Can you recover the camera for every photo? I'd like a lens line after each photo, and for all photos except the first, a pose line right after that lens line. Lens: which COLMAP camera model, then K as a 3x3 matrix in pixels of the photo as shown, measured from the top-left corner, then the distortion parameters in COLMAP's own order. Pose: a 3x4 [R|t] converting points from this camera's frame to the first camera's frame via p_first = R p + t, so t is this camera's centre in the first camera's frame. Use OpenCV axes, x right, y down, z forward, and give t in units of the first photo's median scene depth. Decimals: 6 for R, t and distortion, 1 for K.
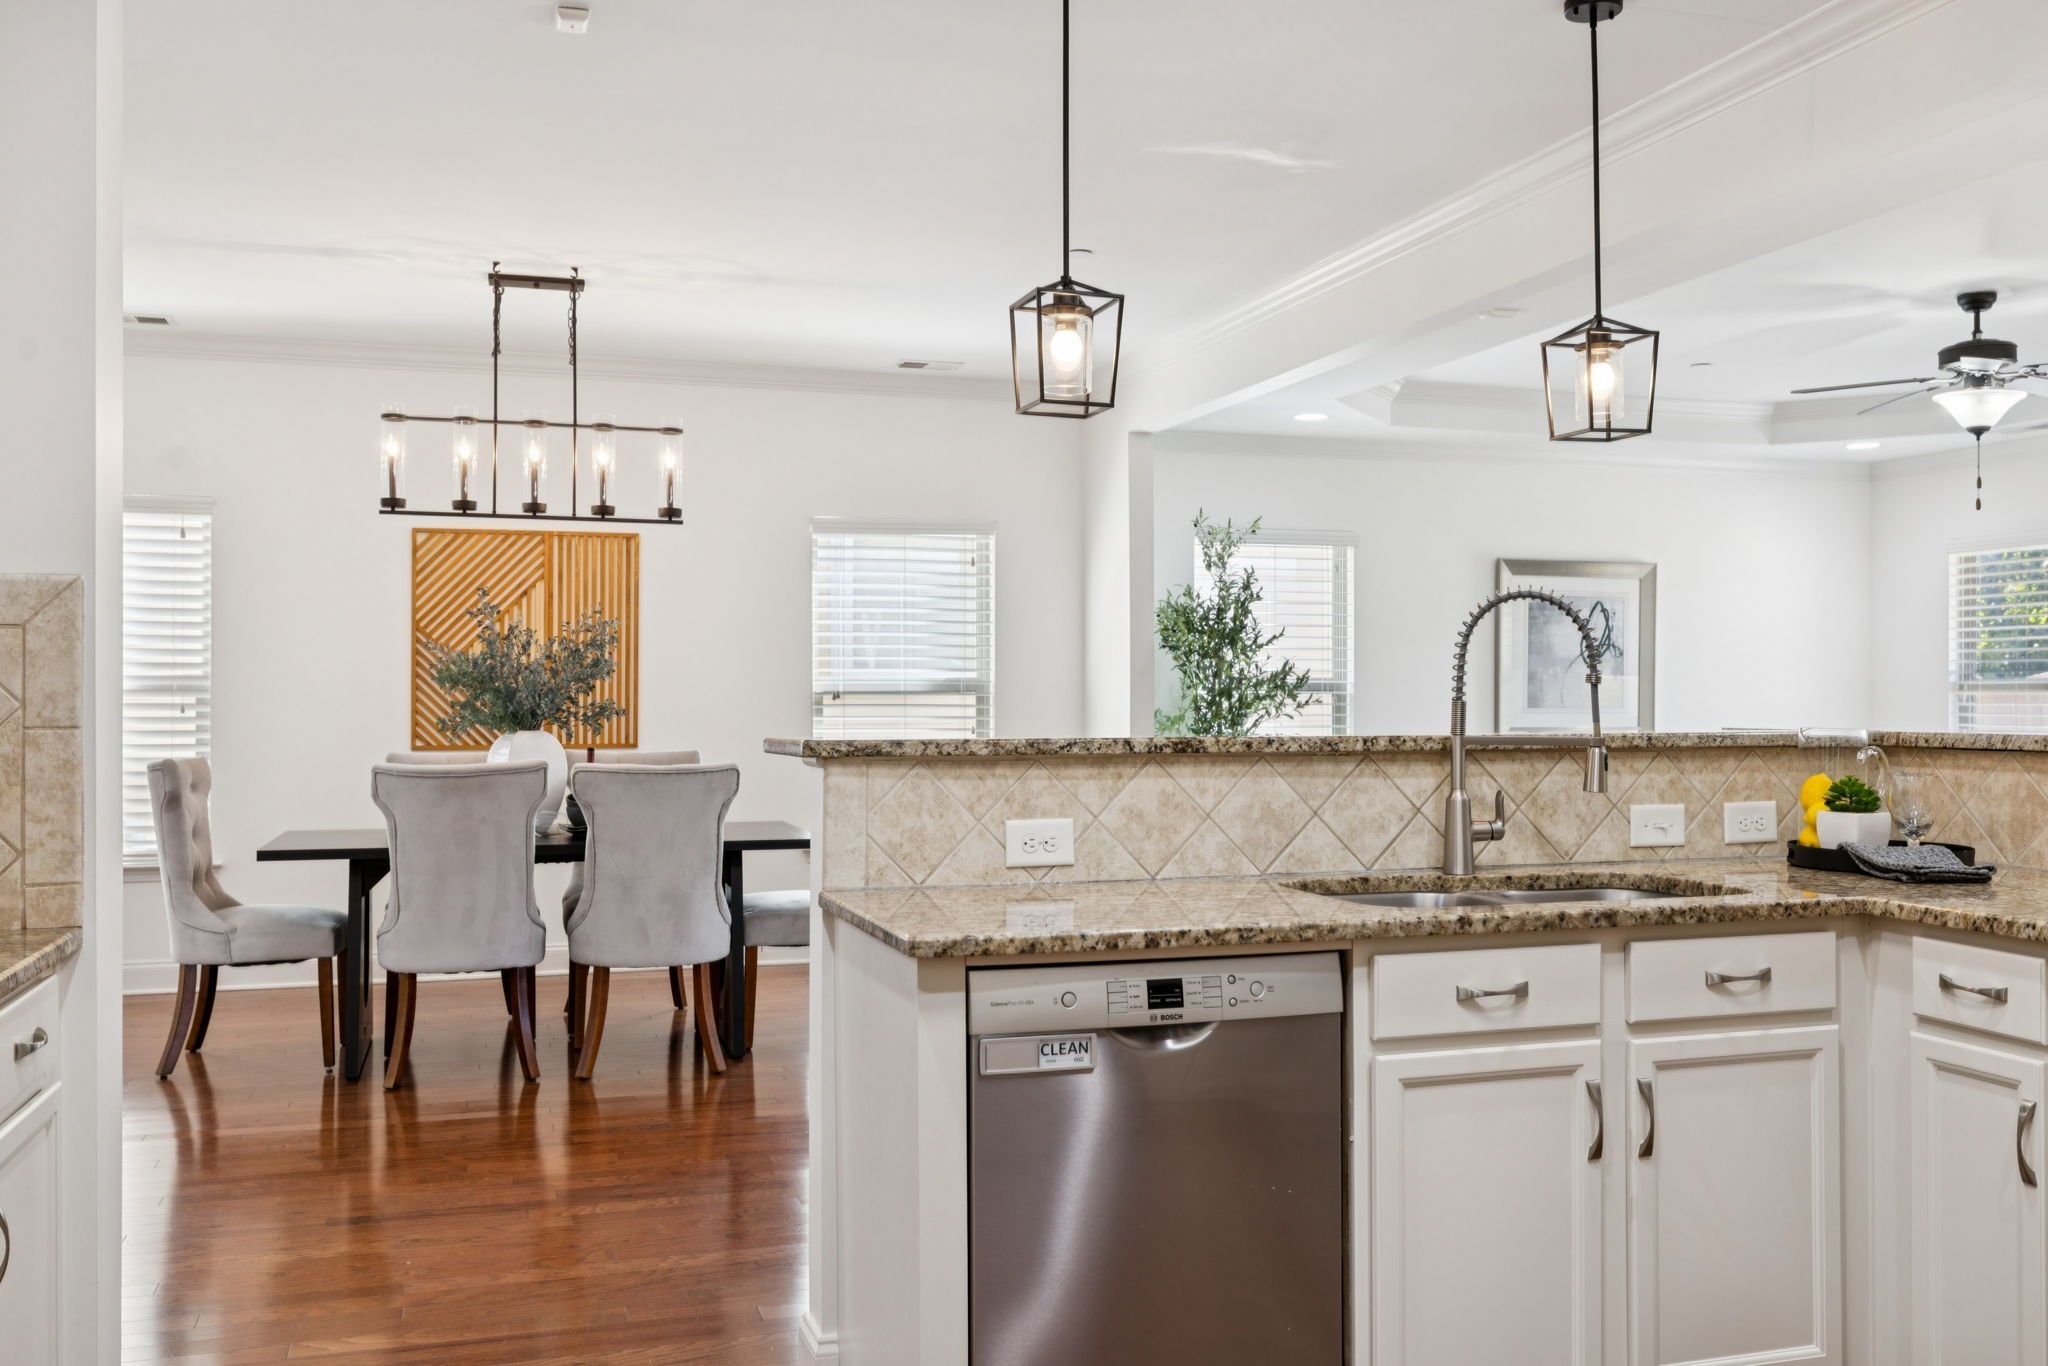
lens RADIAL K [[1757.0, 0, 1020.4], [0, 1757.0, 689.6], [0, 0, 1]] dist [0.003112, 0.001284]
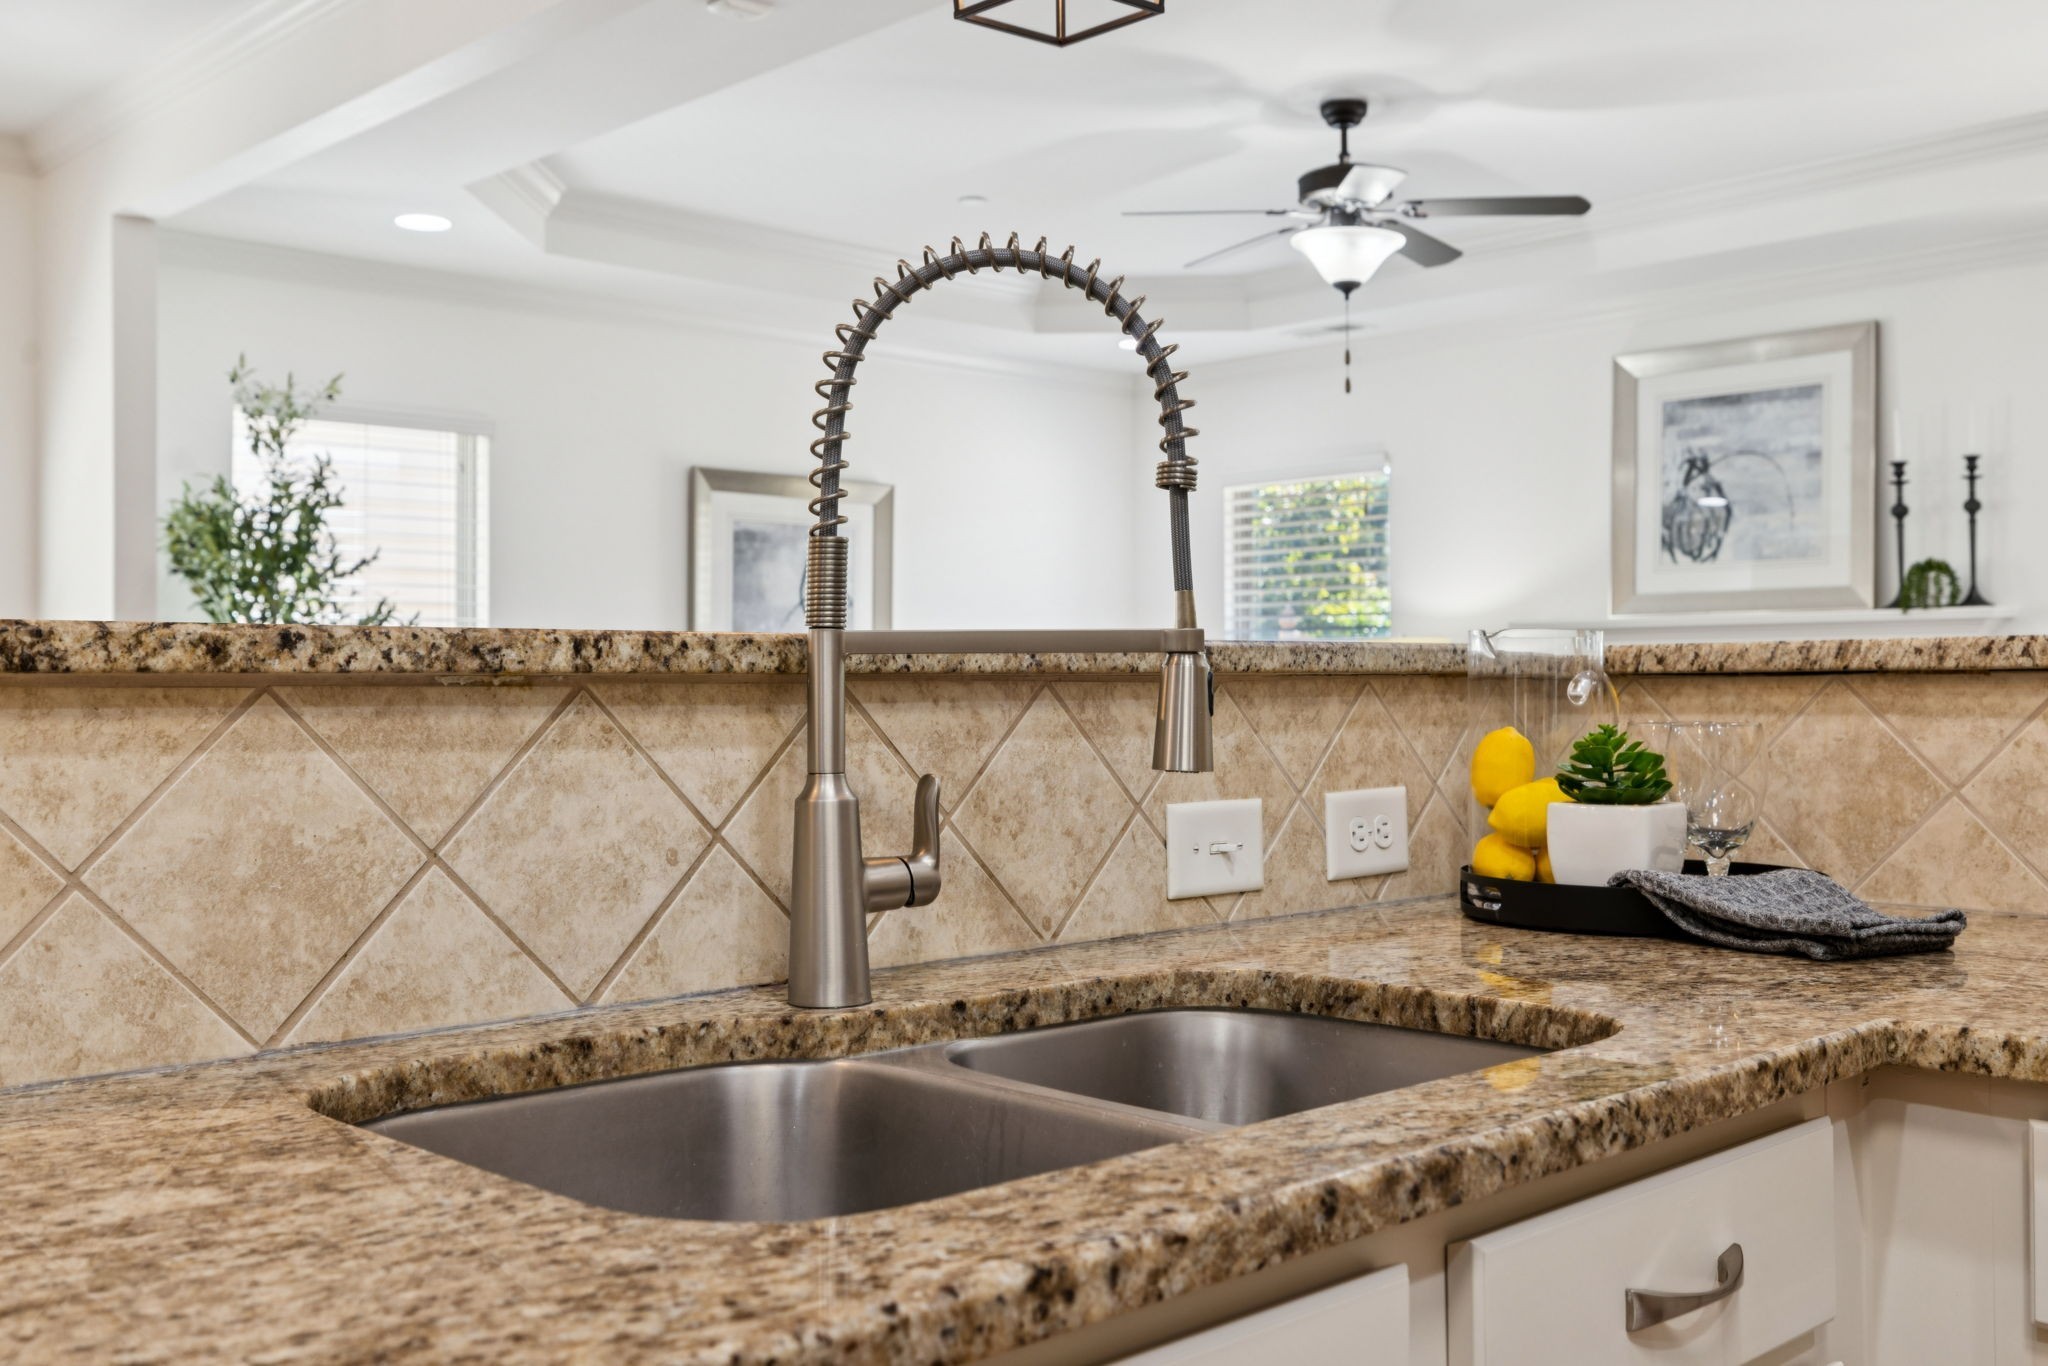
lens RADIAL K [[1984.5, 0, 1016.0], [0, 1984.5, 643.3], [0, 0, 1]] dist [-0.001711, 0.001144]
pose [[0.898522, 0.005012, 0.438899, 0.094675], [0.004008, 0.999799, -0.019623, 0.035183], [-0.438909, 0.019390, 0.898322, 0.569438]]
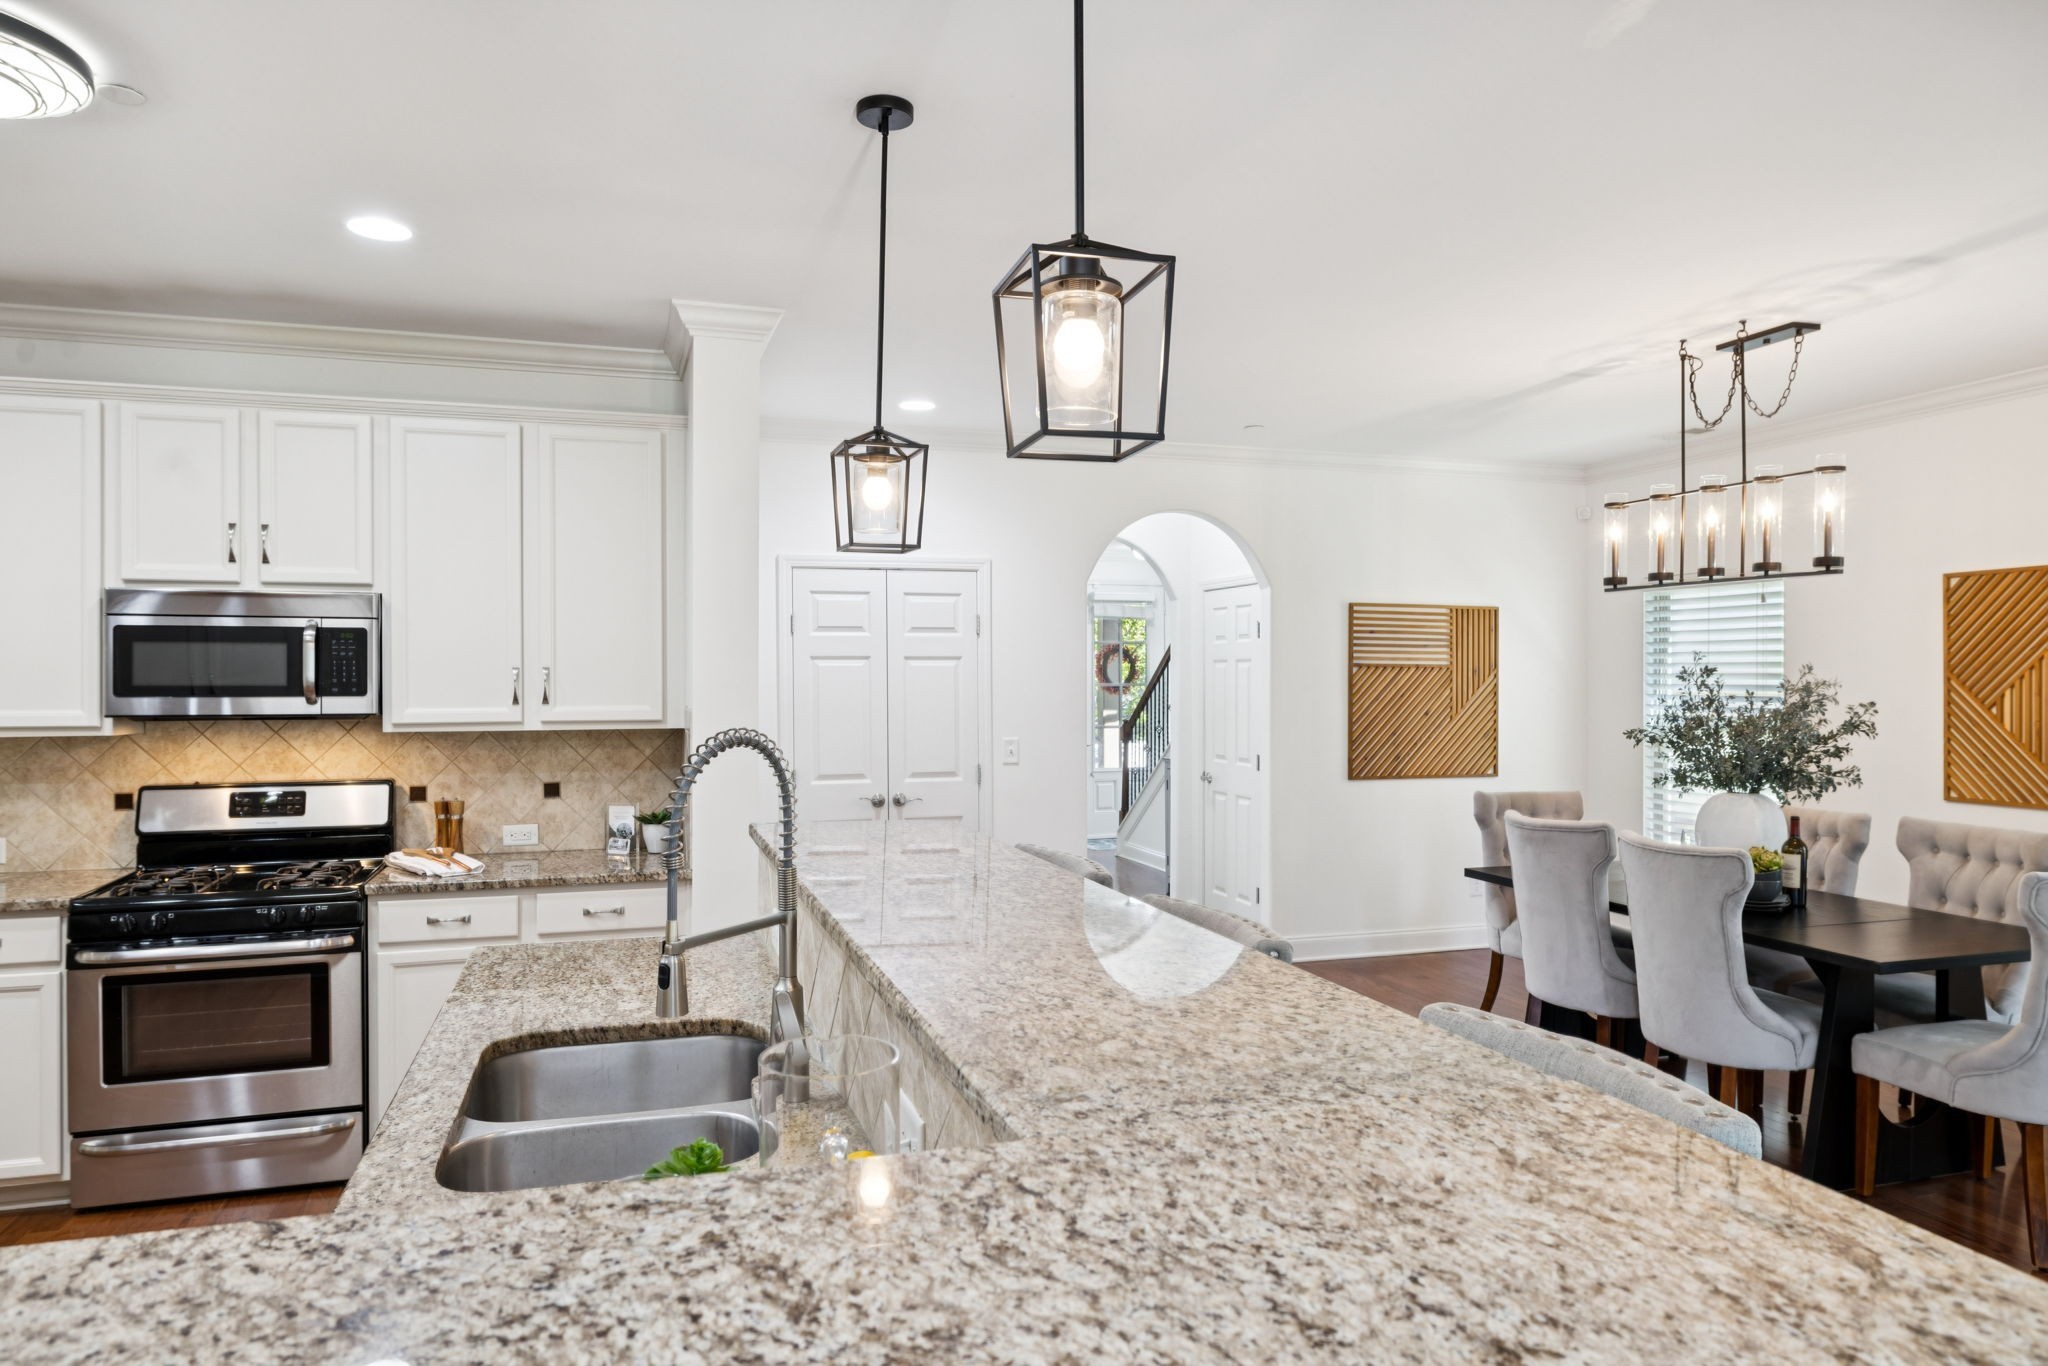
lens RADIAL K [[1278.8, 0, 1018.7], [0, 1278.8, 685.6], [0, 0, 1]] dist [-0.001044, 0.000313]
pose [[0.001977, 0.005206, -0.999984, 0.778945], [0.003249, 0.999981, 0.005213, -0.074924], [0.999993, -0.003260, 0.001960, 1.032871]]
